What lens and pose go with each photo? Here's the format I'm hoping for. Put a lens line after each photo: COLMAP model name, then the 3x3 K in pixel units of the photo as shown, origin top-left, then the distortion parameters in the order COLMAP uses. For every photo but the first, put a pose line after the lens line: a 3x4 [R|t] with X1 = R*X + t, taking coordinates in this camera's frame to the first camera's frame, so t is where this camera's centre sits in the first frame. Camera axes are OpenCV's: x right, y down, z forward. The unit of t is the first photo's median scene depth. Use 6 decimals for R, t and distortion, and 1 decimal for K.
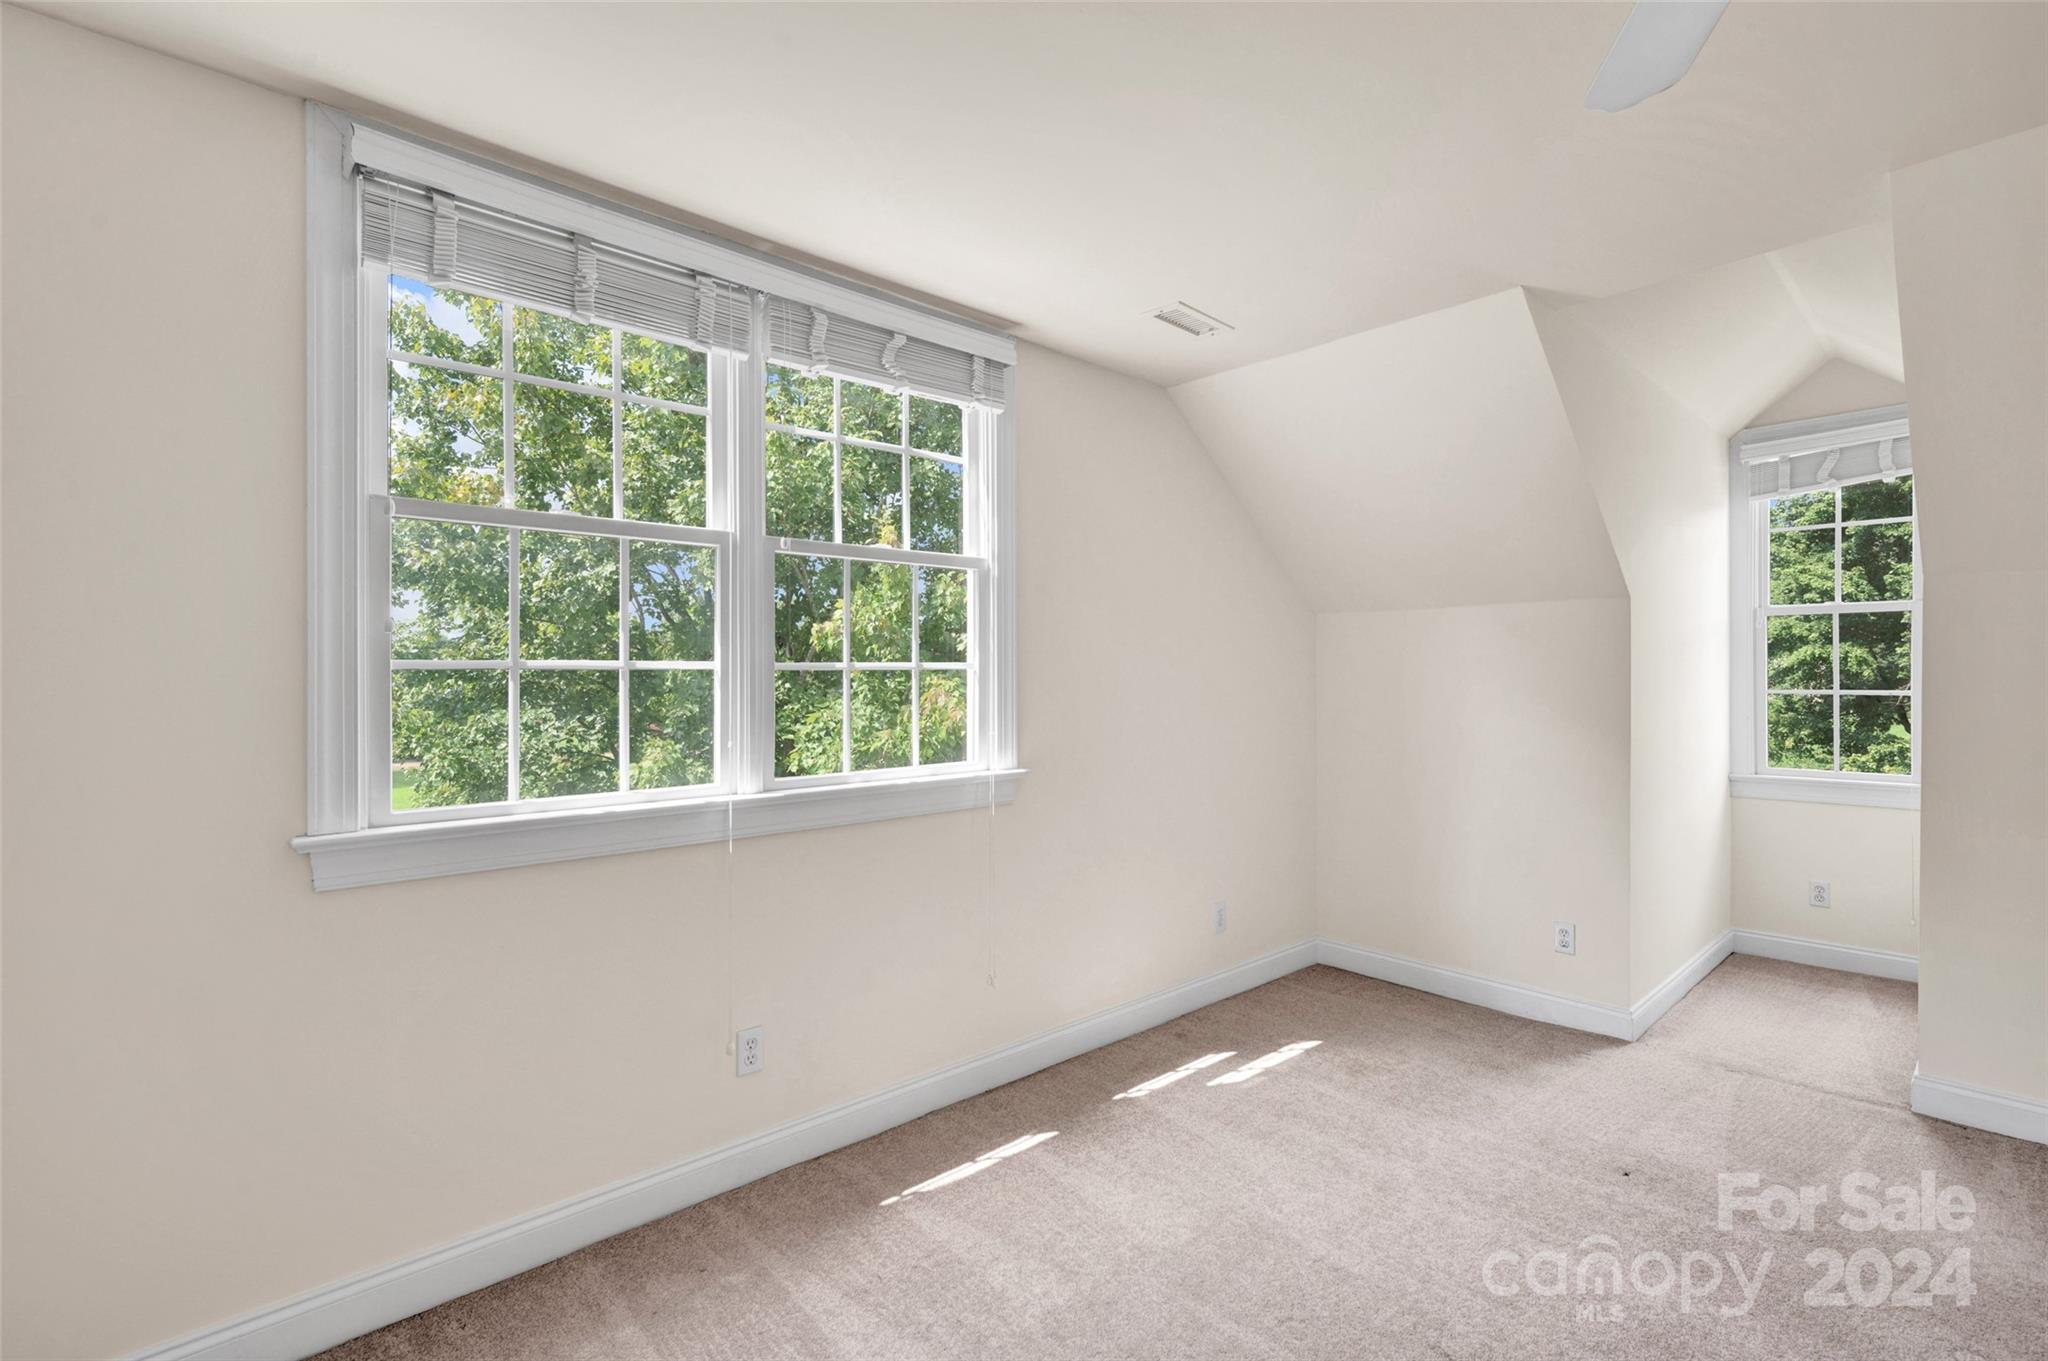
lens RADIAL K [[917.7, 0, 1003.1], [0, 917.7, 675.8], [0, 0, 1]] dist [0.002781, -0.000411]
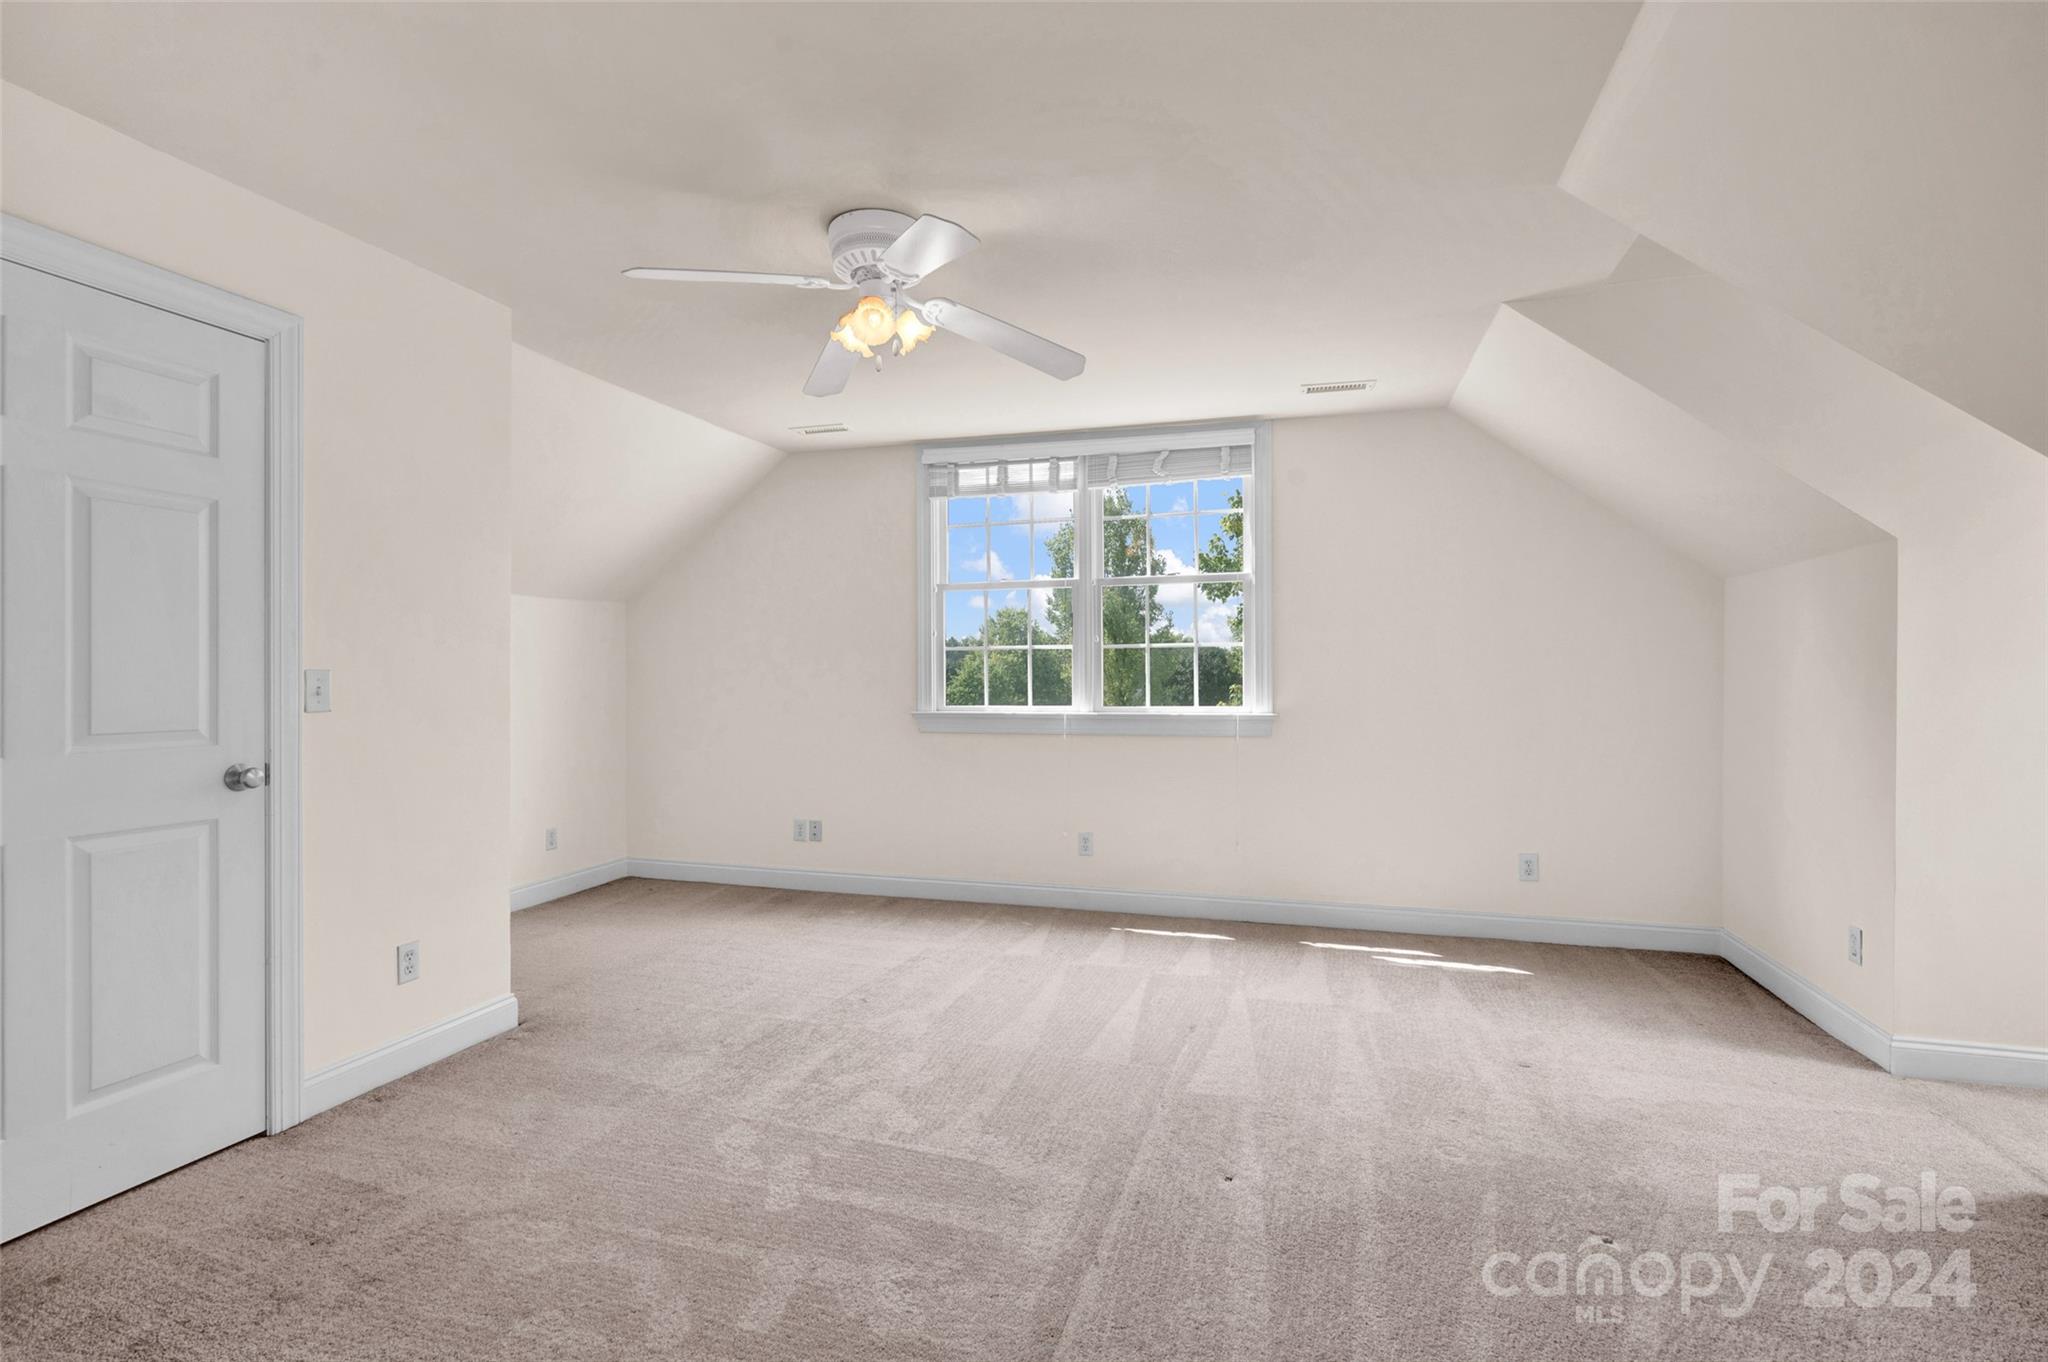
lens RADIAL K [[917.7, 0, 1025.4], [0, 917.7, 680.5], [0, 0, 1]] dist [0.002781, -0.000411]
pose [[0.530475, 0.004389, -0.847689, 1.184229], [0.002202, 0.999976, 0.006555, 0.043218], [0.847698, -0.005344, 0.530452, -0.129865]]
